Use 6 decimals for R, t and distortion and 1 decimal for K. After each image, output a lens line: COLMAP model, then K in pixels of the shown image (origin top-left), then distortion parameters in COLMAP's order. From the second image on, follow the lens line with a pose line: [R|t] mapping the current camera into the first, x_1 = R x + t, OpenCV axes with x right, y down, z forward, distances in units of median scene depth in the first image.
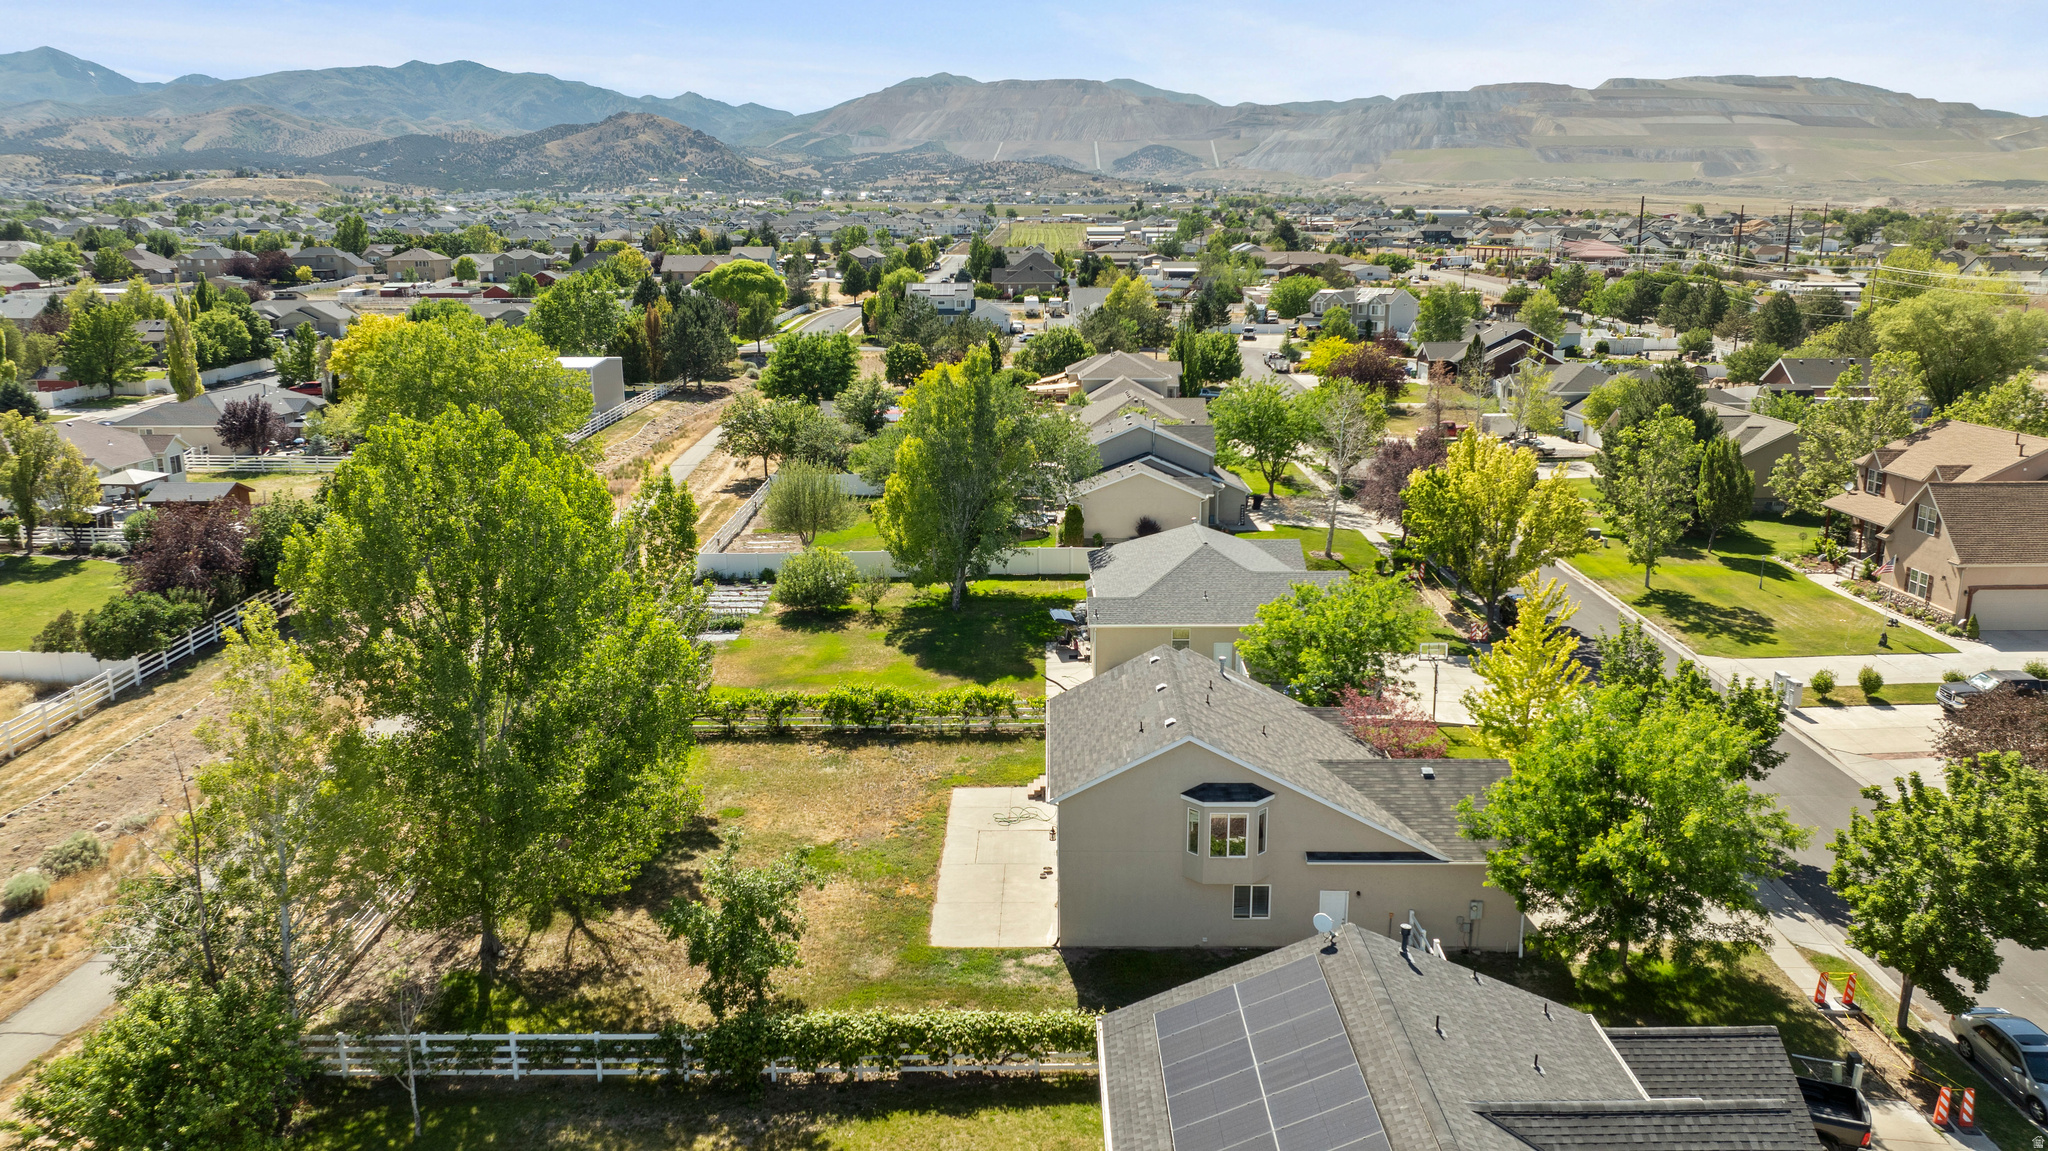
lens RADIAL K [[1429.8, 0, 1034.5], [0, 1429.8, 576.8], [0, 0, 1]] dist [-0.029807, 0.026950]
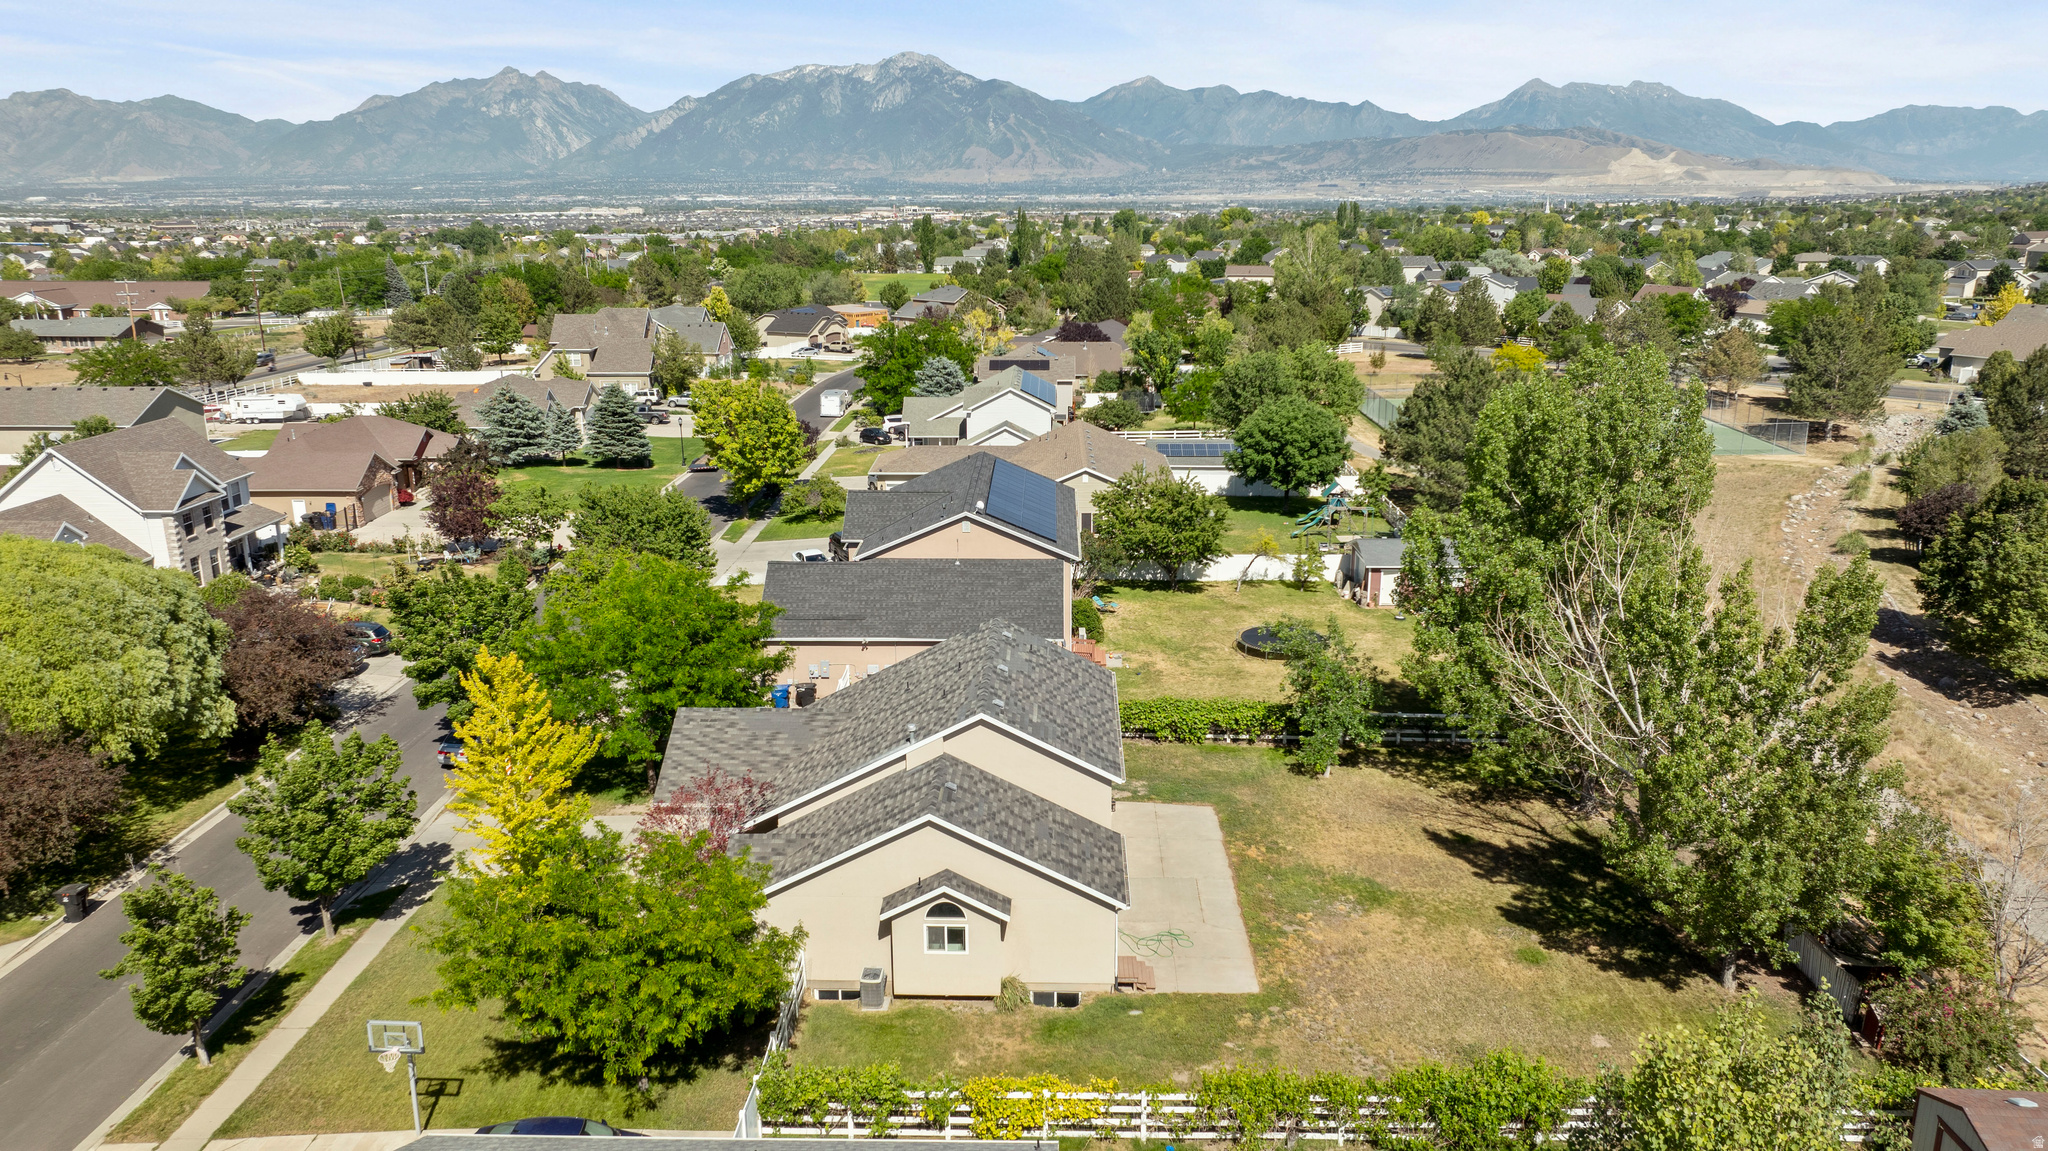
lens RADIAL K [[1429.8, 0, 1023.8], [0, 1429.8, 586.7], [0, 0, 1]] dist [-0.029807, 0.026950]
pose [[-0.999771, 0.002427, 0.021274, 0.051506], [0.012641, 0.868840, 0.494932, -0.434954], [-0.017282, 0.495087, -0.868671, 1.743050]]
